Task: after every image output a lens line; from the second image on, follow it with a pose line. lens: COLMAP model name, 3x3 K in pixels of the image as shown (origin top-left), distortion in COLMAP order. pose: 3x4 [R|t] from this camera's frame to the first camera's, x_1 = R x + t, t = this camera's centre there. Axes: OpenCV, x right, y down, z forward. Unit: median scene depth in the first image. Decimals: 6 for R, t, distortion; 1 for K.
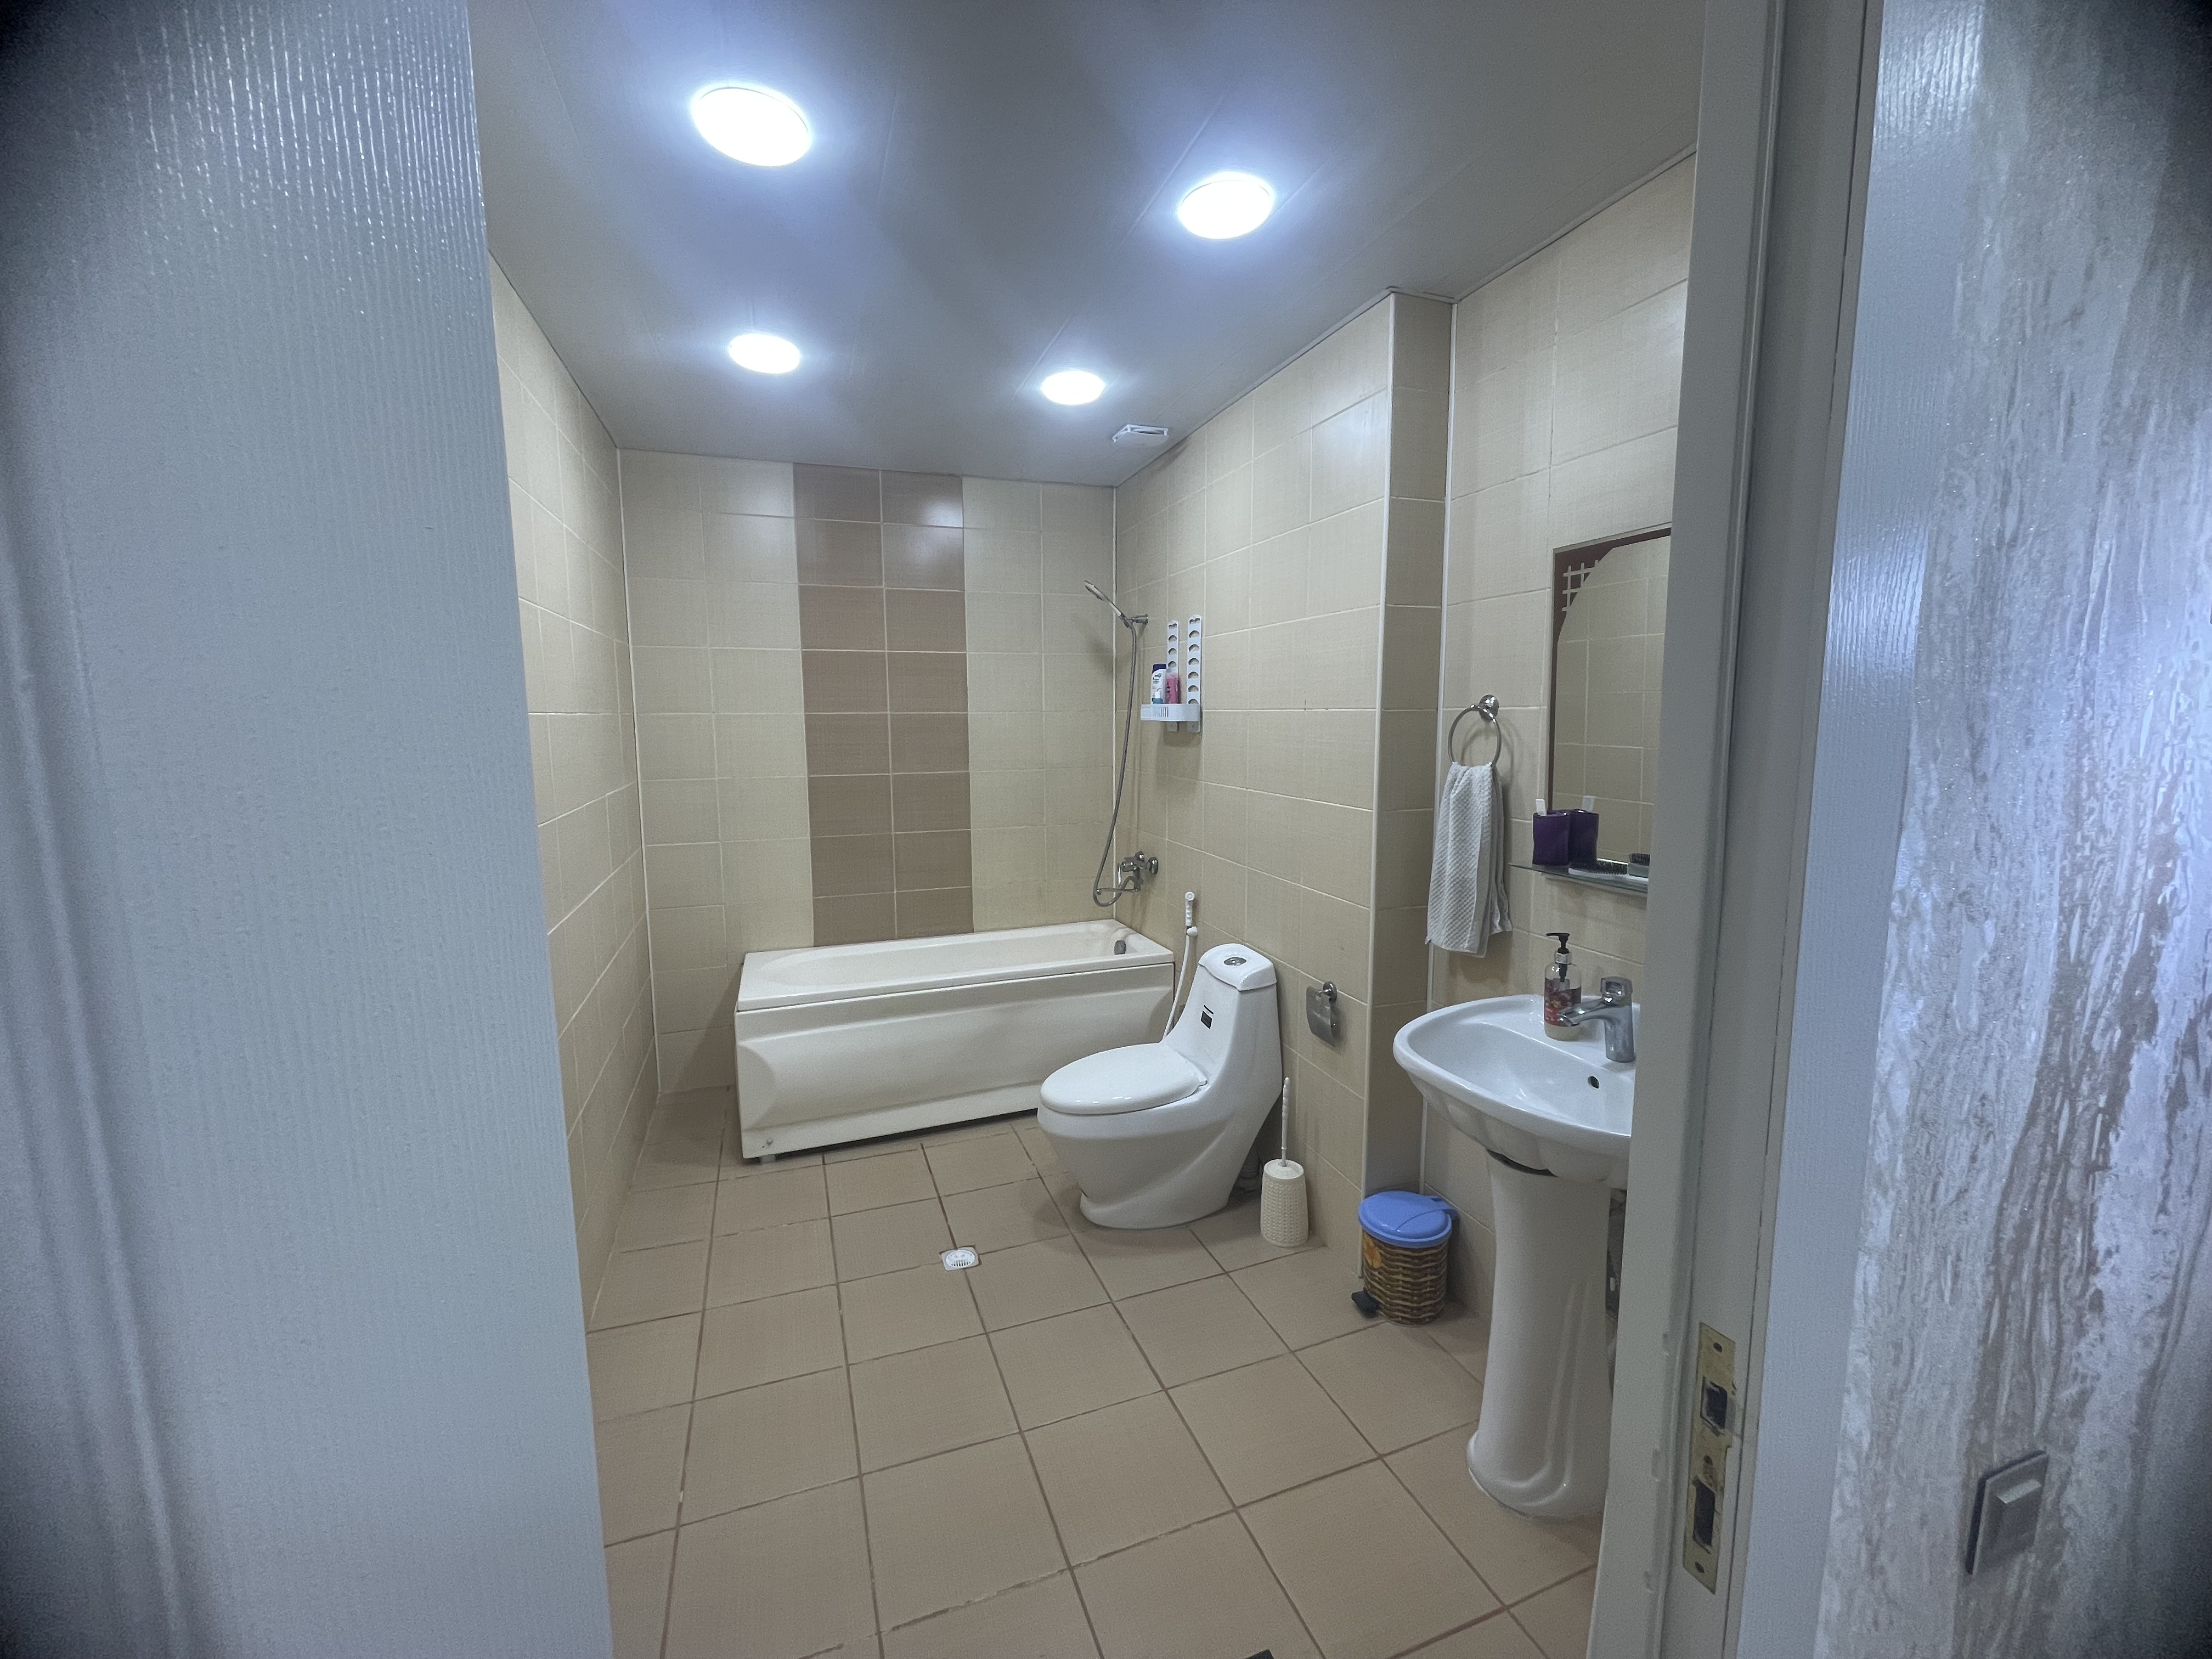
lens RADIAL K [[877.9, 0, 1106.0], [0, 877.9, 829.5], [0, 0, 1]] dist [0.000322, 0.000009]
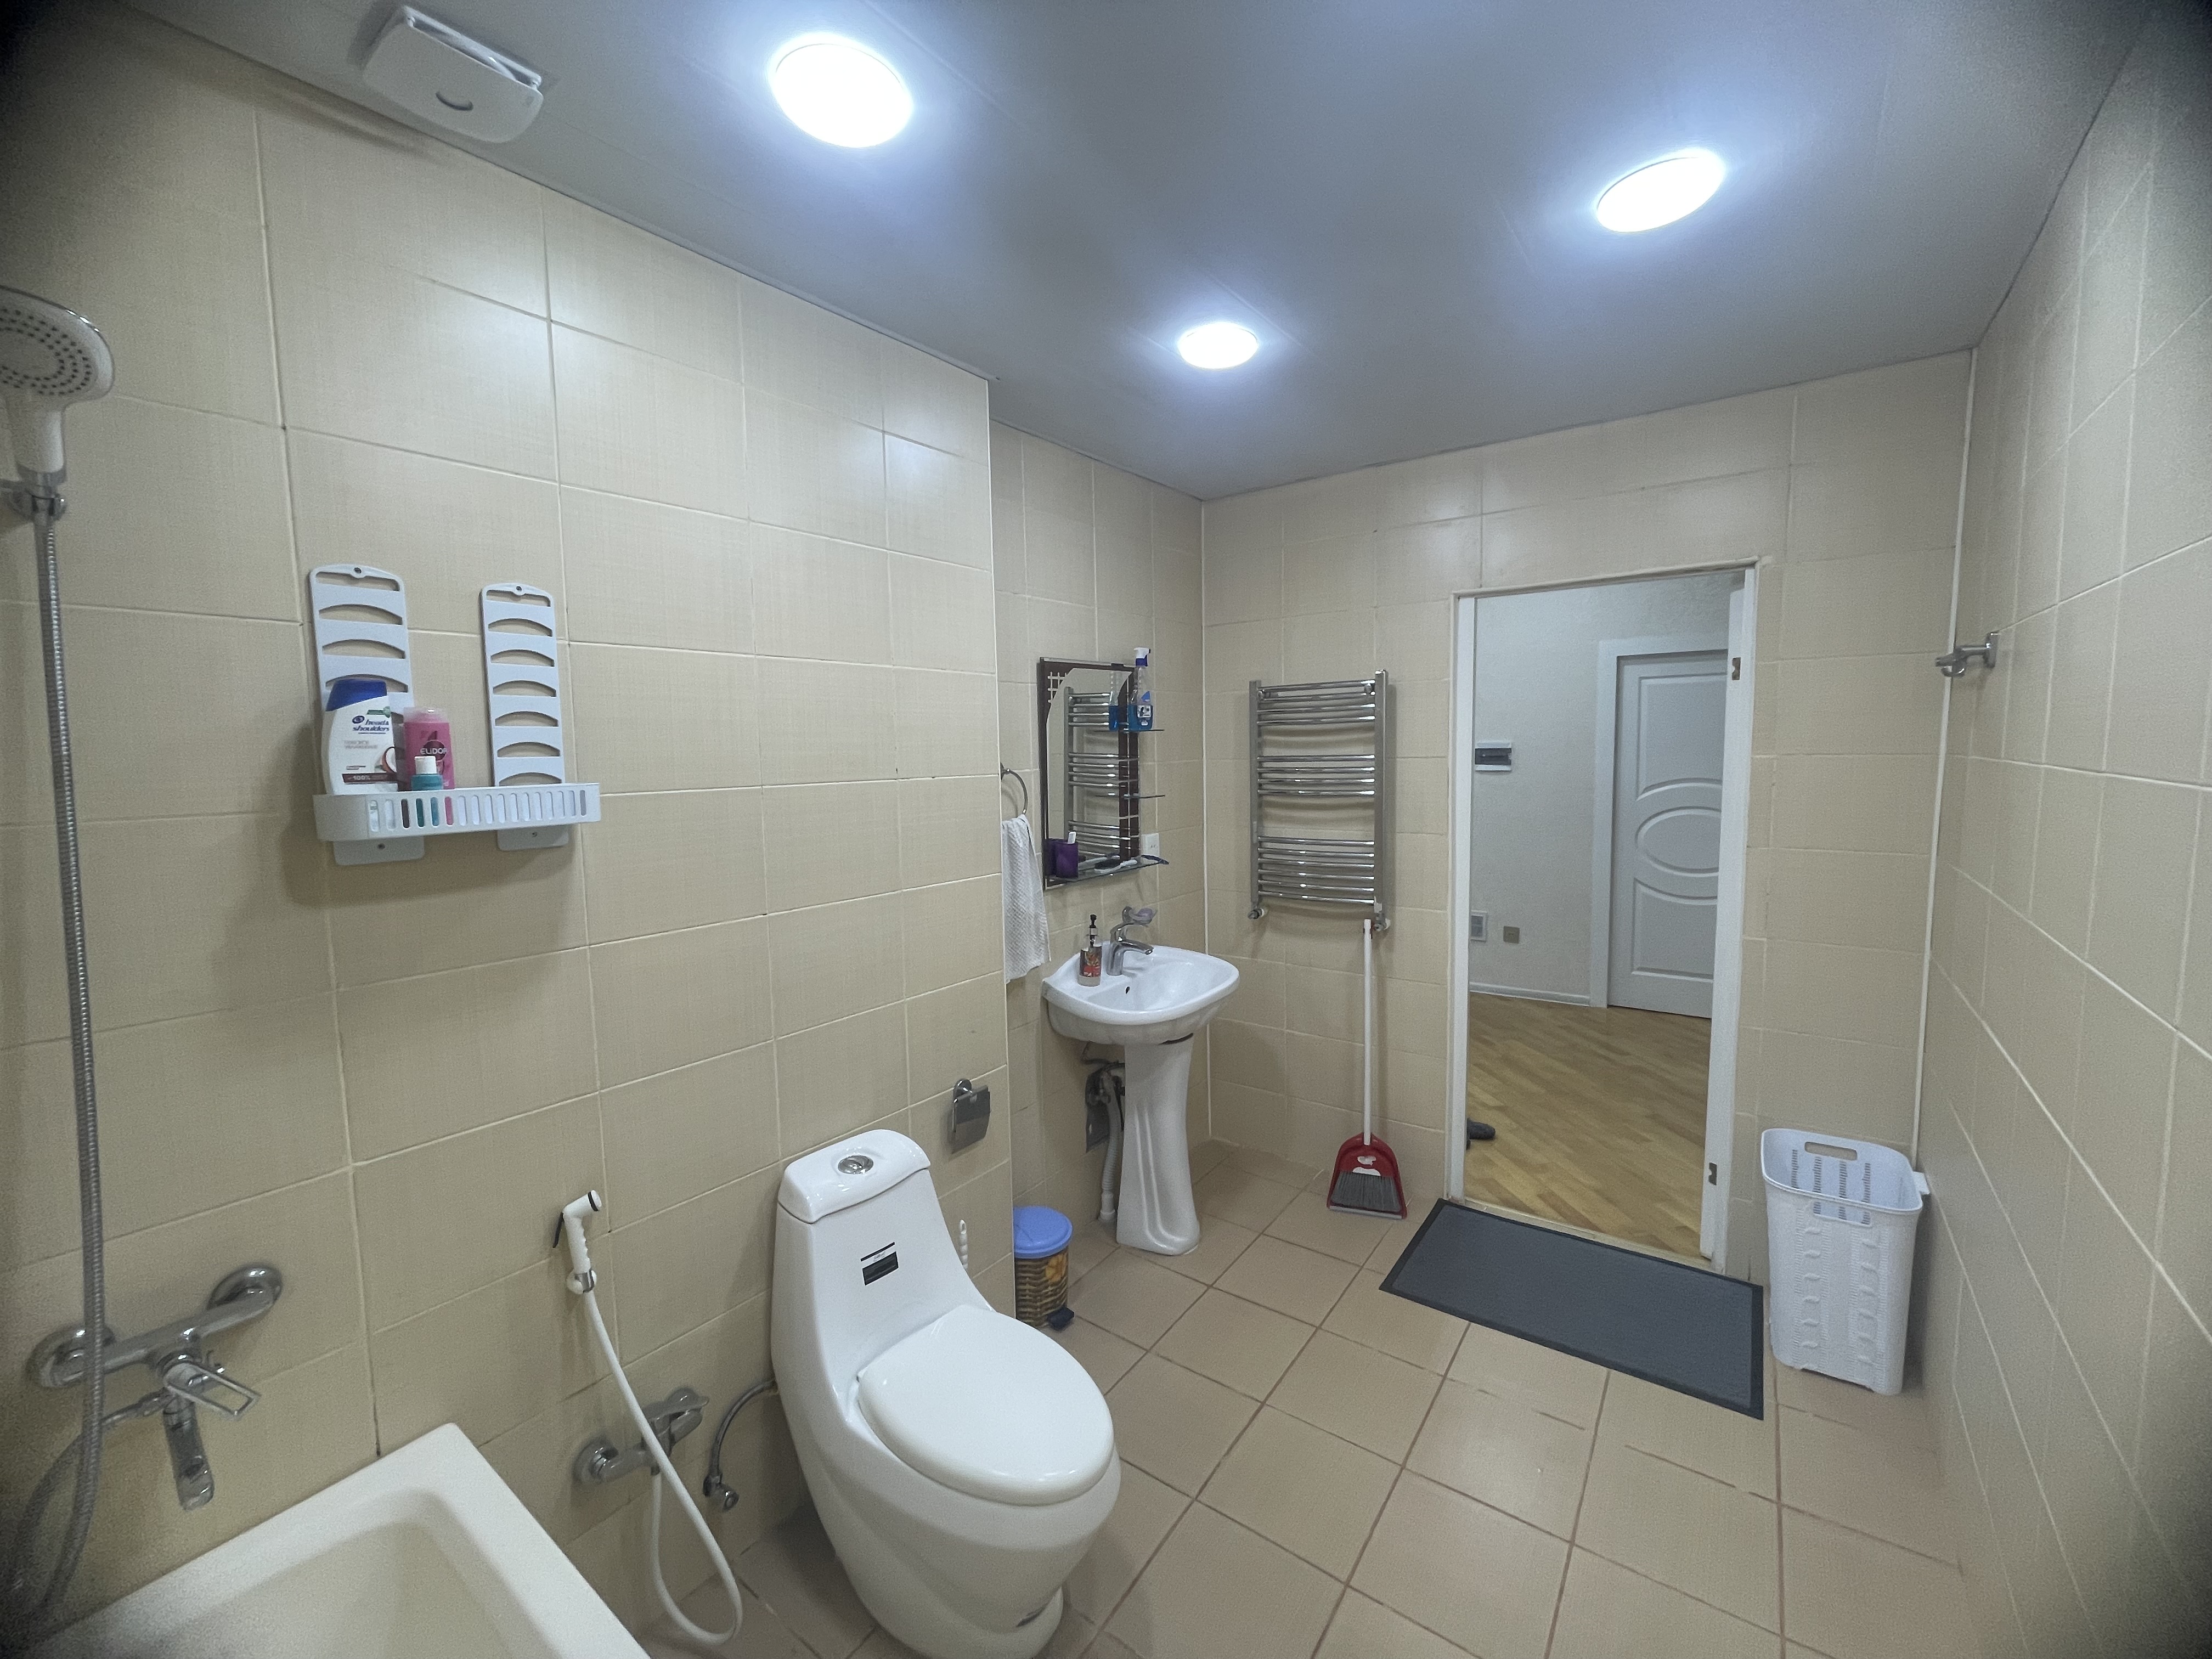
lens RADIAL K [[877.9, 0, 1106.0], [0, 877.9, 829.5], [0, 0, 1]] dist [0.000322, 0.000009]
pose [[-0.559367, -0.057868, 0.826898, -0.738160], [0.132651, 0.978455, 0.158208, -0.263996], [-0.818237, 0.198185, -0.539639, 1.765488]]
